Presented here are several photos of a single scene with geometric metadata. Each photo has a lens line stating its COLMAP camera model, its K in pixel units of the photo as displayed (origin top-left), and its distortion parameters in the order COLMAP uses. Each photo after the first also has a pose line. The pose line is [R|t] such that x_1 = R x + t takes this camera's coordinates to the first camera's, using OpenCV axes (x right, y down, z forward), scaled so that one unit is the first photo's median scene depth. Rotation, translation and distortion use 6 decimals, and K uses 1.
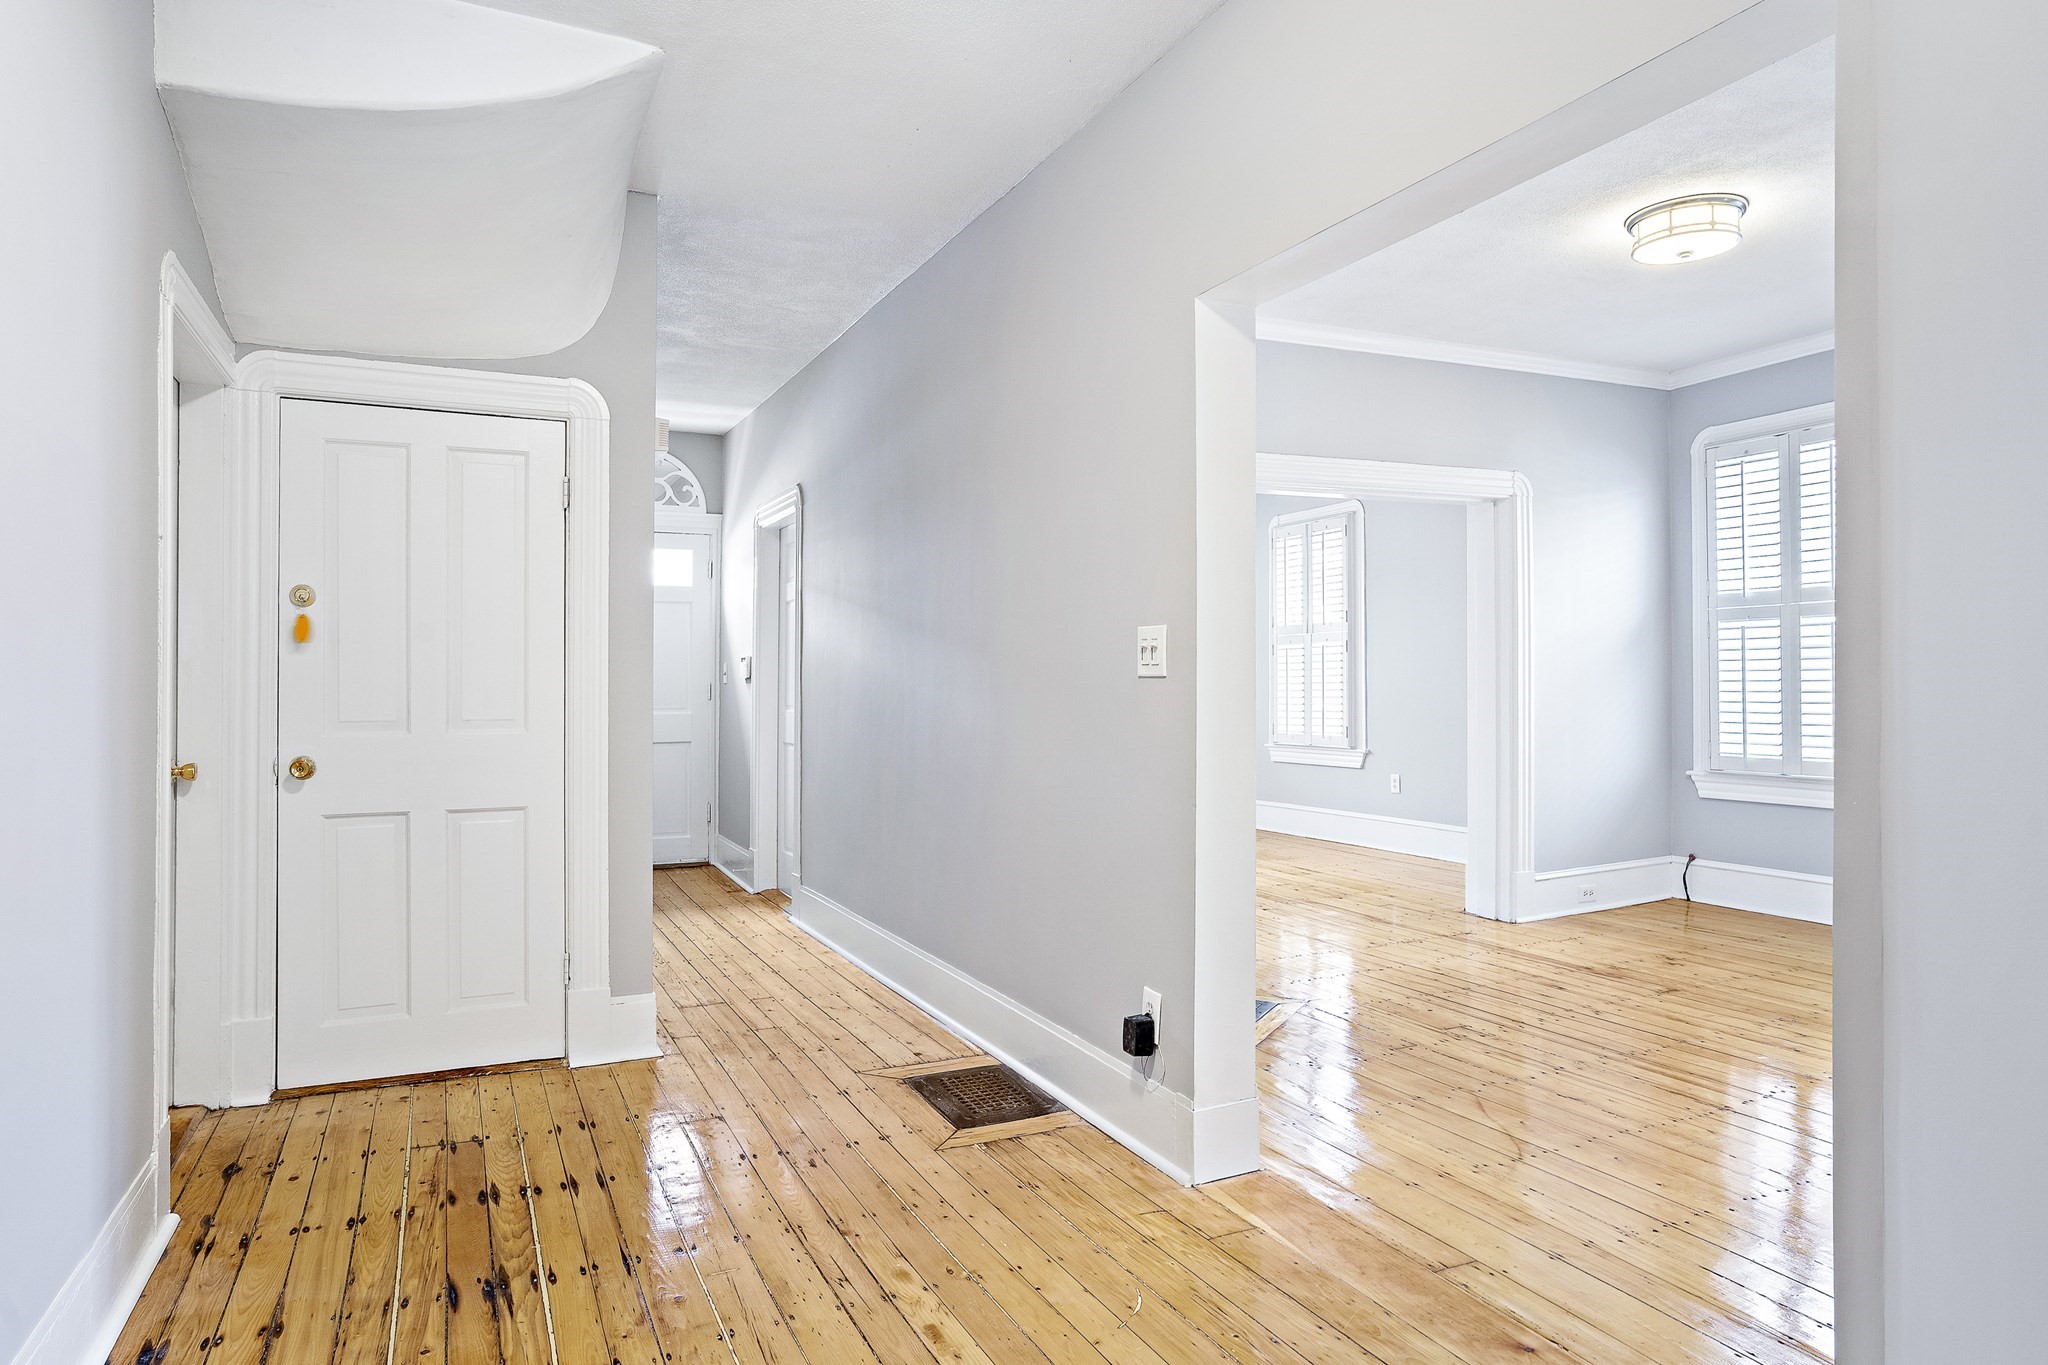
lens RADIAL K [[1214.8, 0, 1023.1], [0, 1214.8, 691.8], [0, 0, 1]] dist [-0.004019, 0.028010]
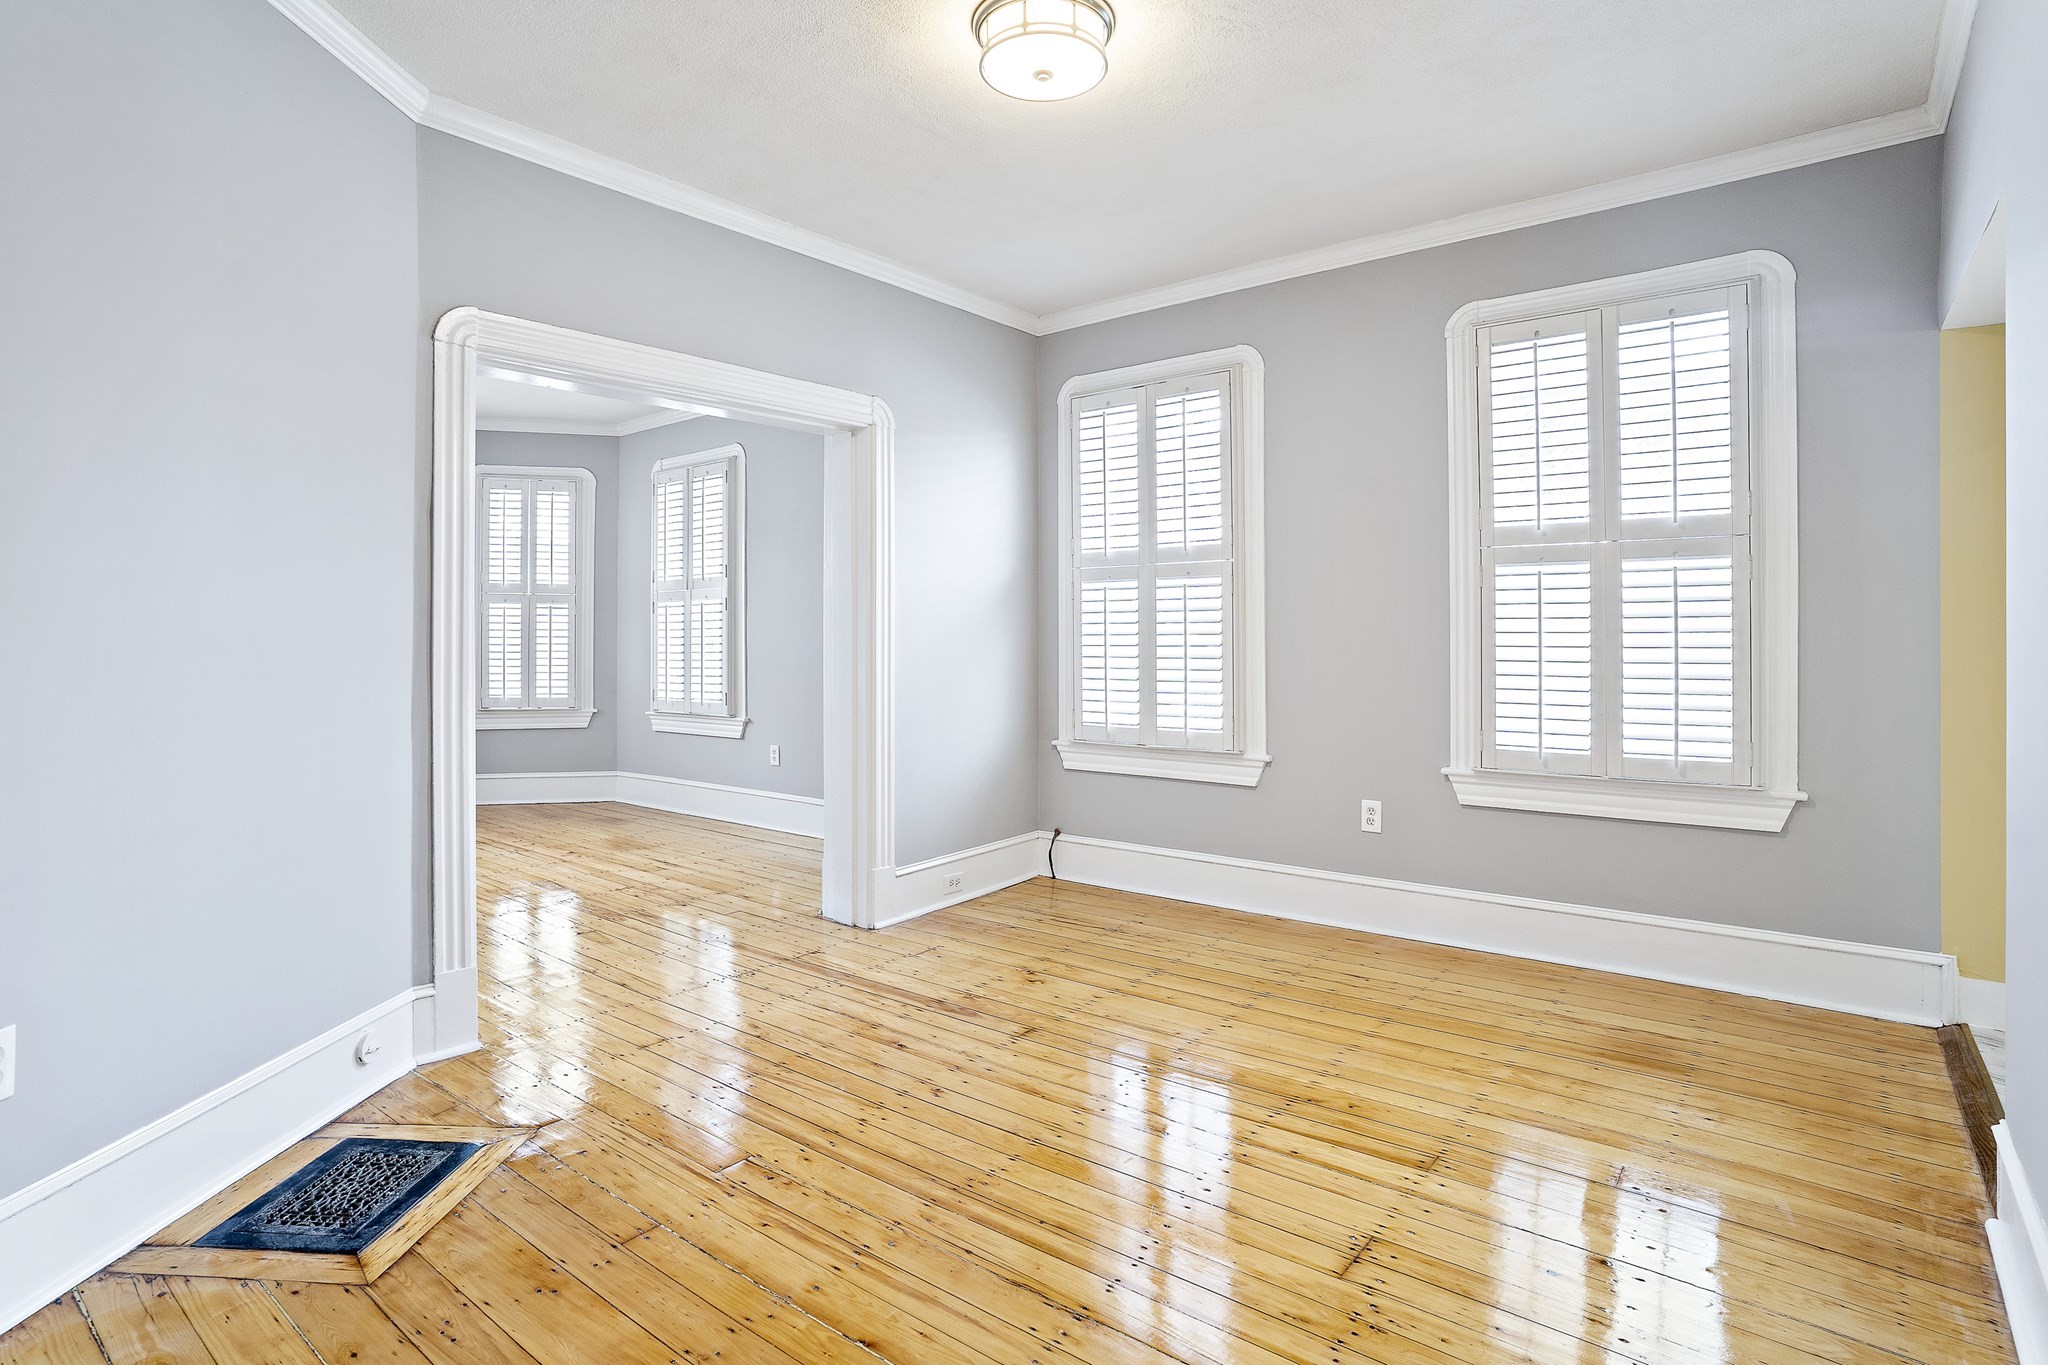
lens RADIAL K [[1023.2, 0, 1019.5], [0, 1023.2, 653.8], [0, 0, 1]] dist [-0.057698, 0.025715]
pose [[0.897036, 0.003083, 0.441946, 0.181662], [-0.004047, 0.999991, 0.001240, -0.003255], [-0.441938, -0.002901, 0.897041, 0.317207]]
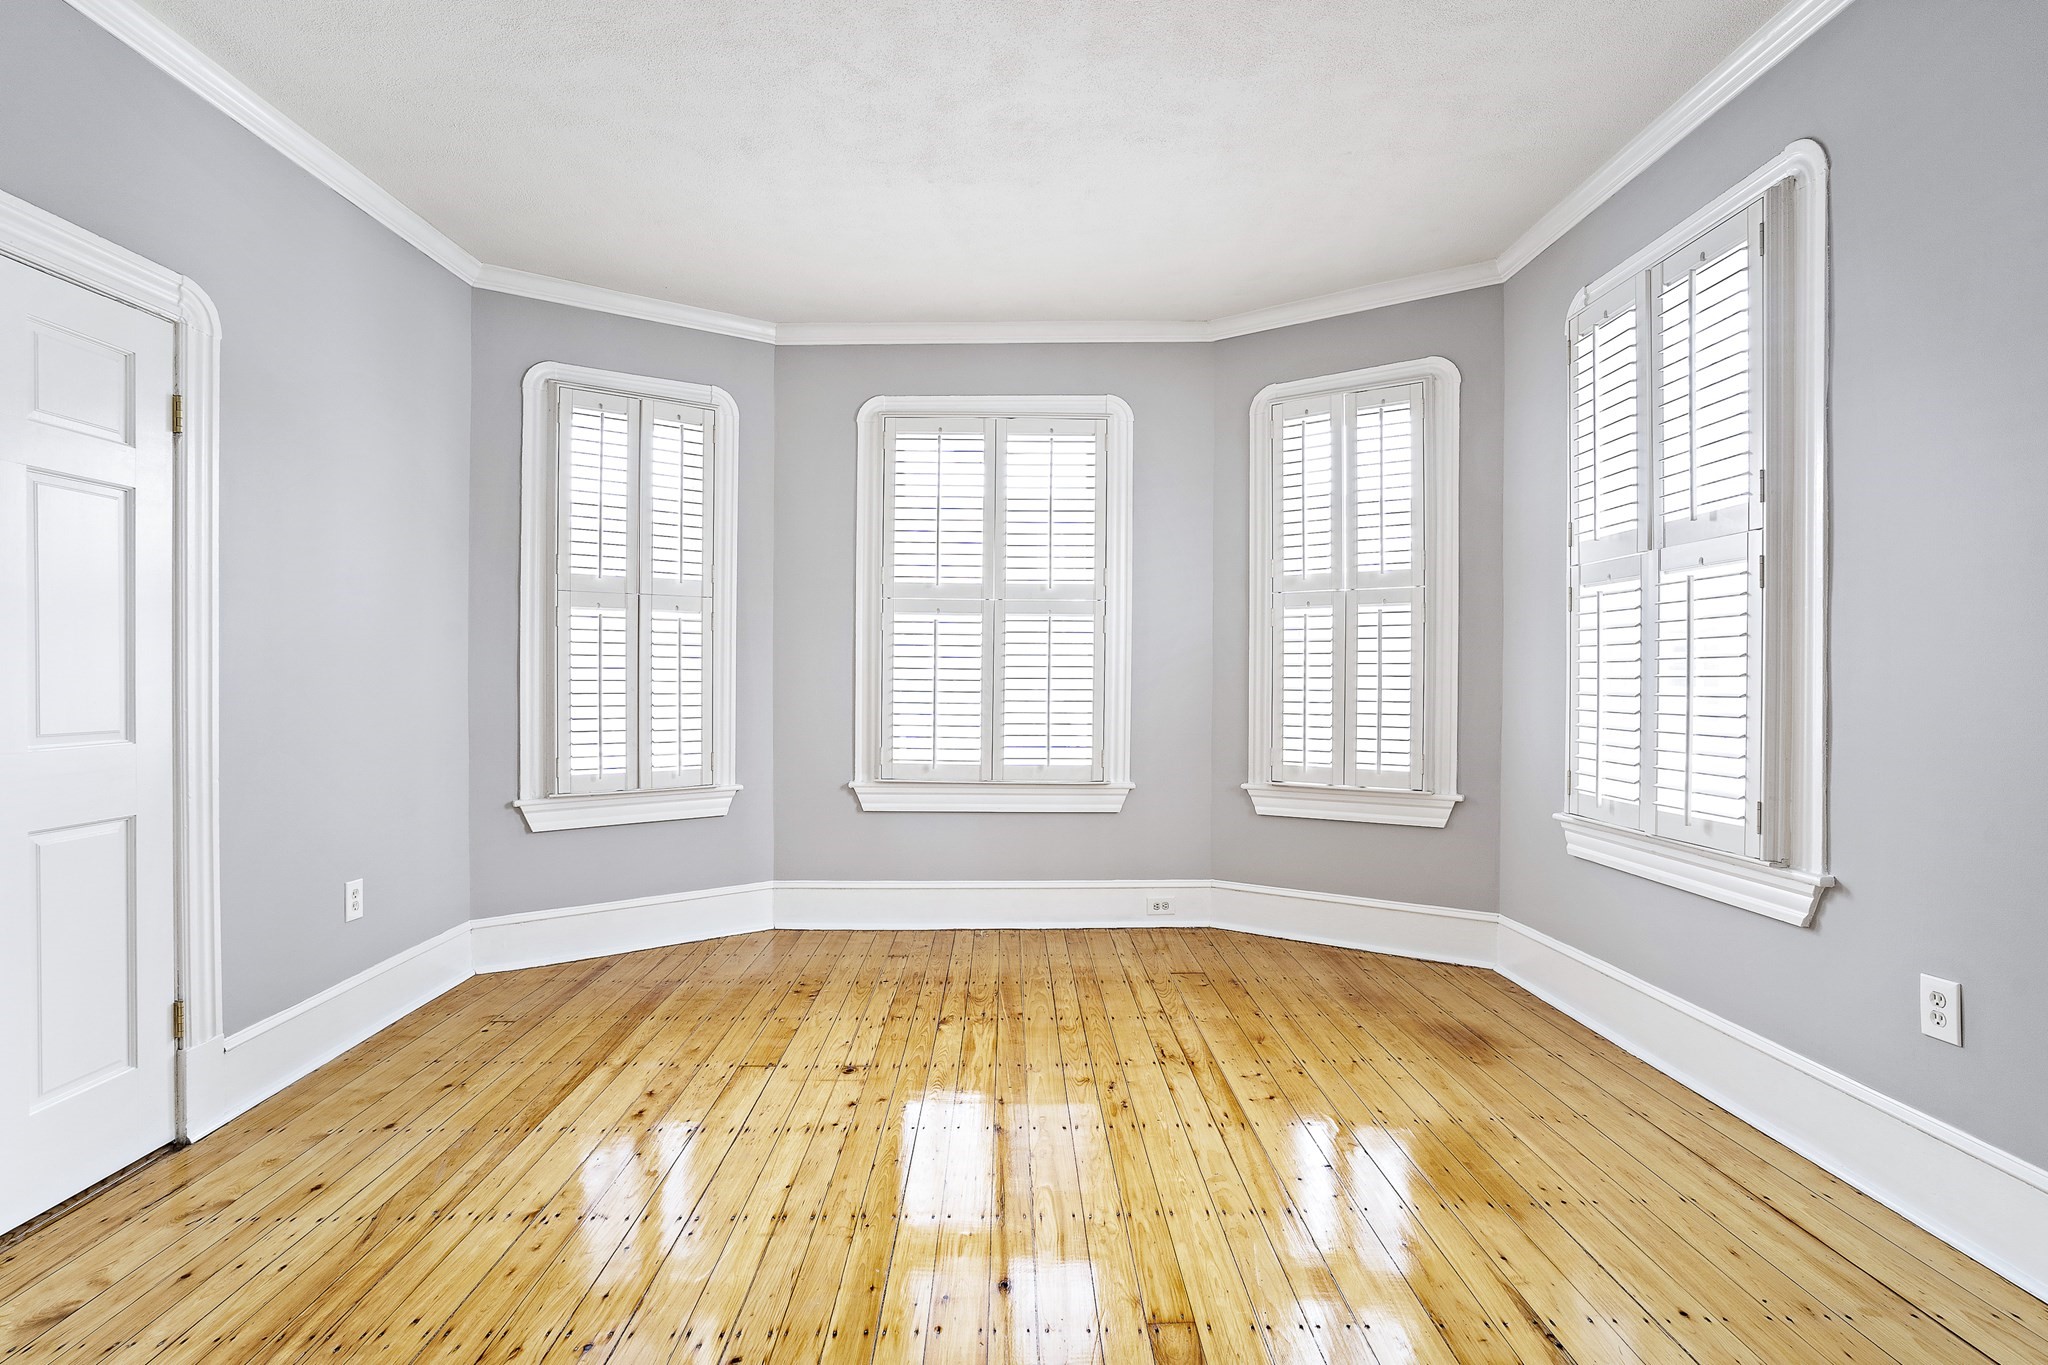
lens RADIAL K [[998.8, 0, 1022.6], [0, 998.8, 690.3], [0, 0, 1]] dist [-0.053821, 0.026090]
pose [[0.911735, 0.010848, -0.410635, 0.268321], [-0.007140, 0.999919, 0.010563, -0.006999], [0.410716, -0.006698, 0.911739, 0.937024]]
